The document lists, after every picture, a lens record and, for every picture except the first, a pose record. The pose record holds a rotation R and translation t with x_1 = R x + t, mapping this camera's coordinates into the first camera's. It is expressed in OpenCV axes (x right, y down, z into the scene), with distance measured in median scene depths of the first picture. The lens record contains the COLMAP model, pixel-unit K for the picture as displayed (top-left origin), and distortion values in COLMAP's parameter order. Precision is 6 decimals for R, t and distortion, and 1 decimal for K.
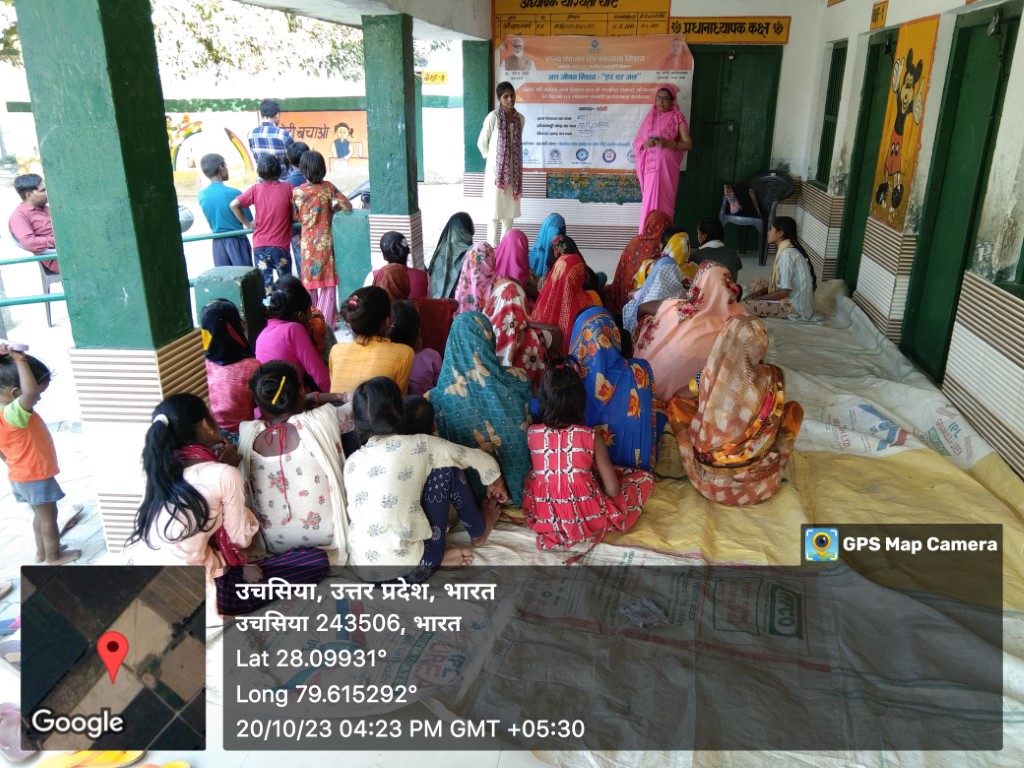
lens RADIAL K [[818.0, 0, 513.0], [0, 818.0, 385.8], [0, 0, 1]] dist [0.004992, 0.000118]
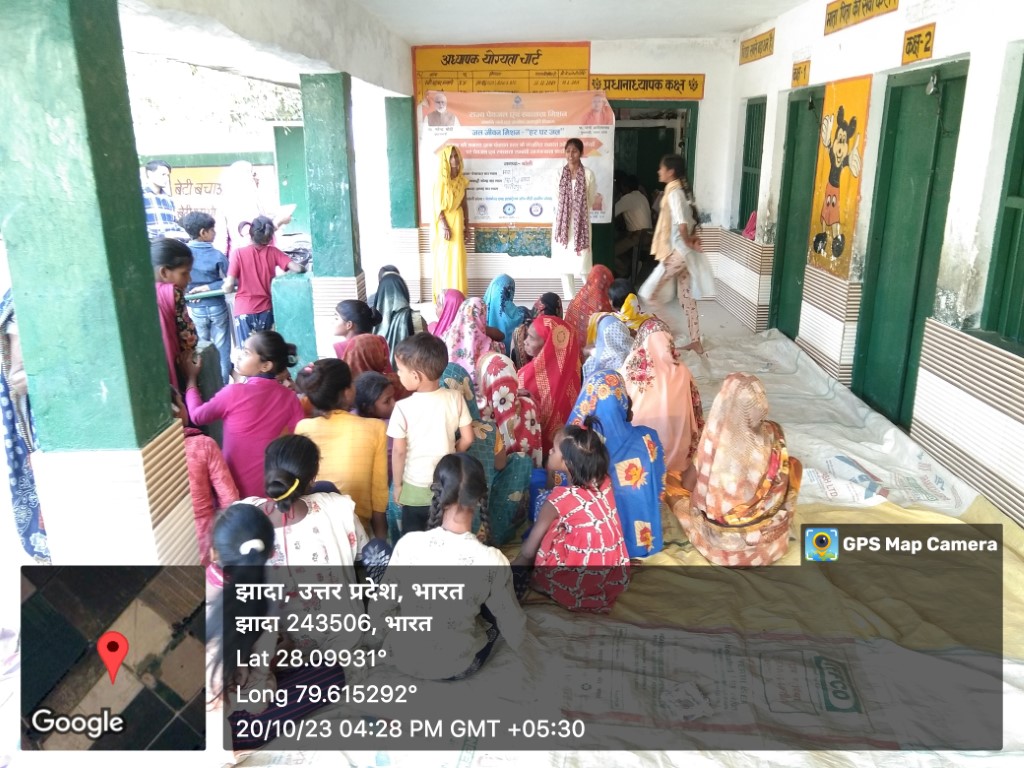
lens RADIAL K [[818.0, 0, 513.0], [0, 818.0, 385.8], [0, 0, 1]] dist [0.004992, 0.000118]
pose [[0.990644, -0.047528, 0.127932, -0.070732], [0.054561, 0.997153, -0.052042, -0.021407], [-0.125094, 0.058535, 0.990417, 0.034877]]
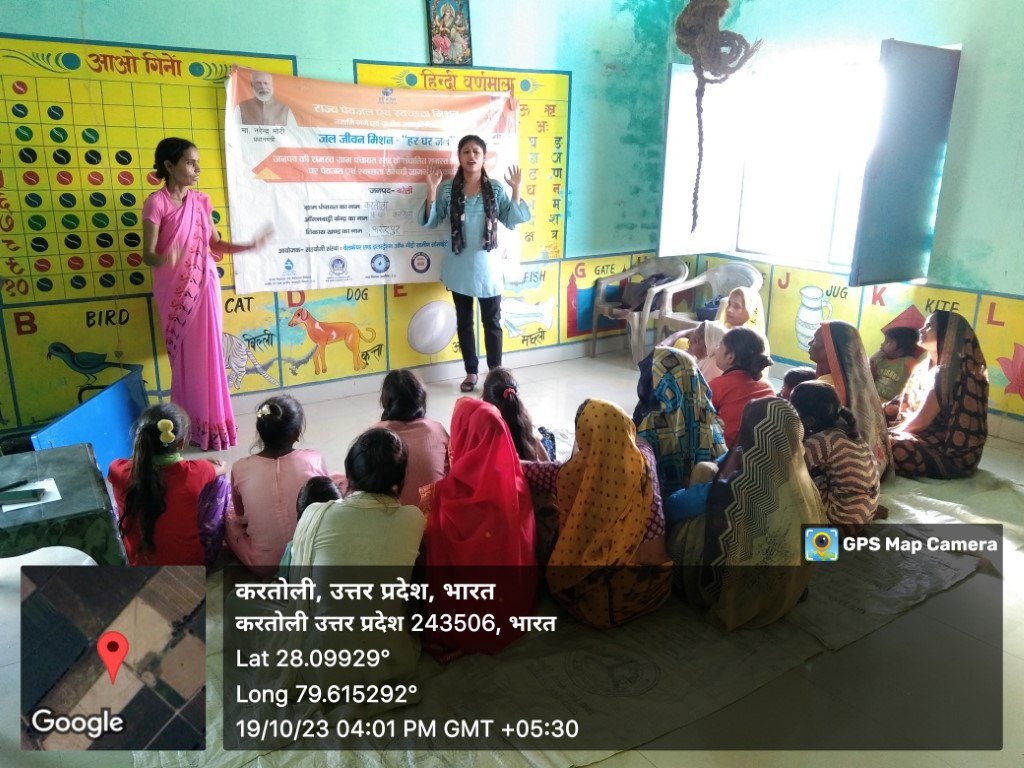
lens RADIAL K [[823.6, 0, 511.8], [0, 823.6, 387.3], [0, 0, 1]] dist [0.001763, 0.001173]
pose [[0.748887, -0.168183, 0.641001, -0.369481], [0.215135, 0.976572, 0.004886, -0.250331], [-0.626806, 0.134243, 0.767524, 0.687770]]
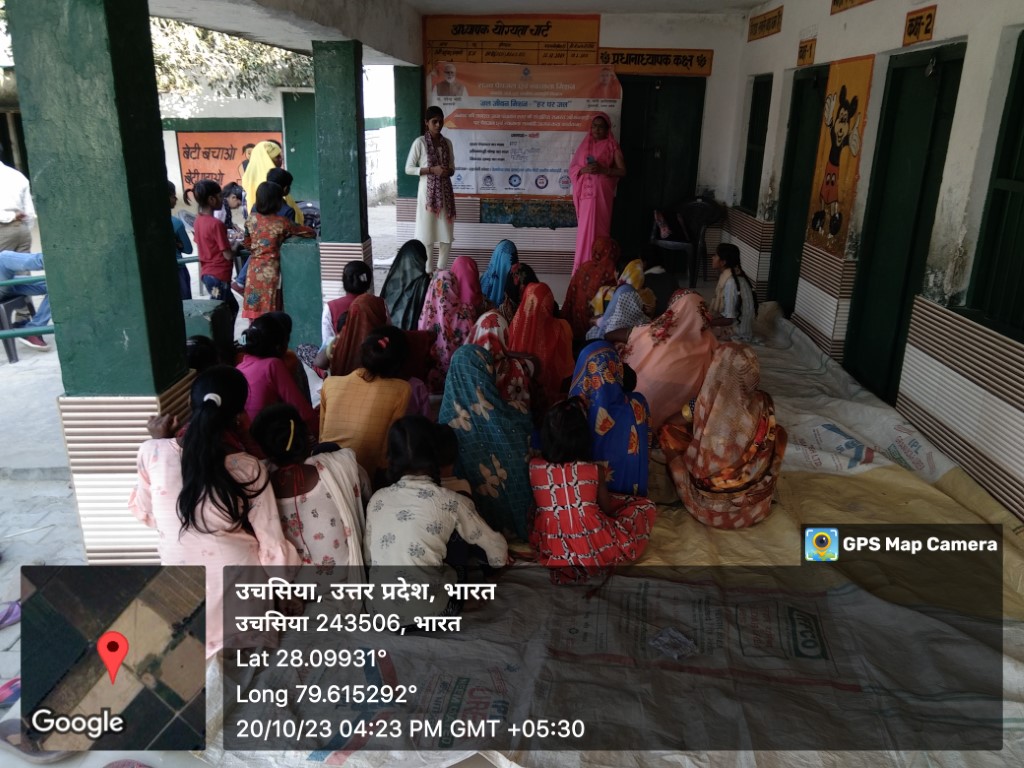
lens RADIAL K [[820.2, 0, 511.4], [0, 820.2, 385.3], [0, 0, 1]] dist [0.005414, 0.007703]
pose [[0.992314, -0.025384, 0.121112, -0.070686], [0.028315, 0.999345, -0.022538, -0.010721], [-0.120460, 0.025794, 0.992383, 0.006396]]
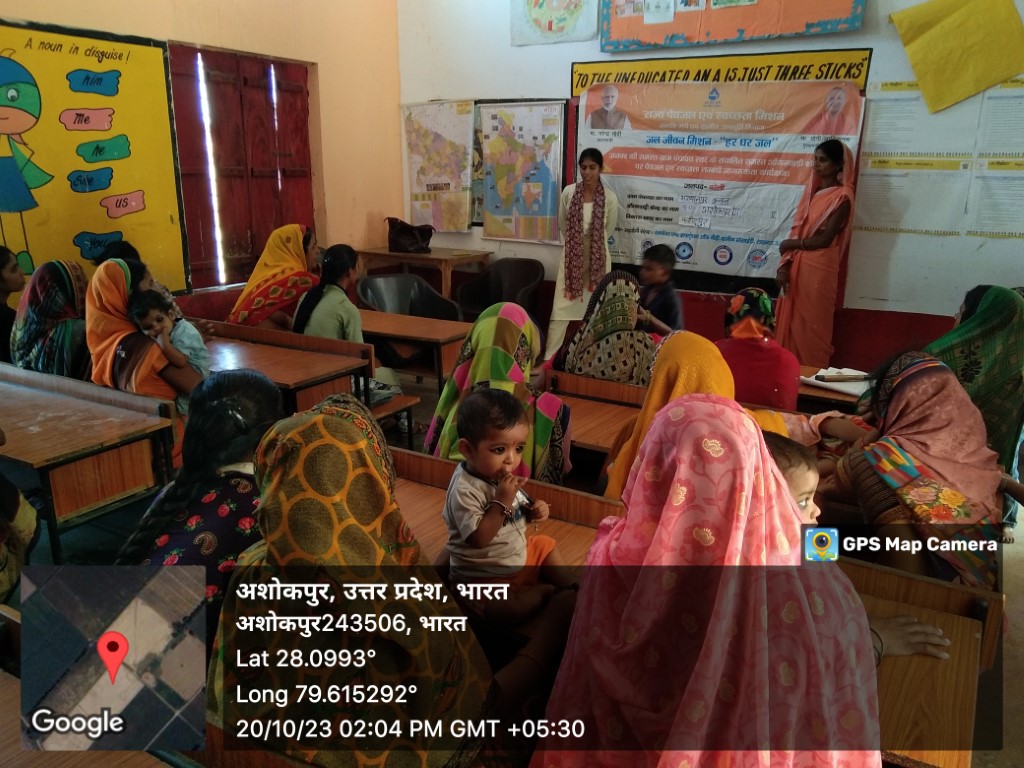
lens RADIAL K [[828.5, 0, 513.0], [0, 828.5, 384.1], [0, 0, 1]] dist [0.012201, 0.000967]
pose [[0.932460, 0.129866, -0.337124, 0.290826], [-0.155993, 0.986416, -0.051483, -0.161227], [0.325859, 0.100595, 0.940051, 0.437940]]
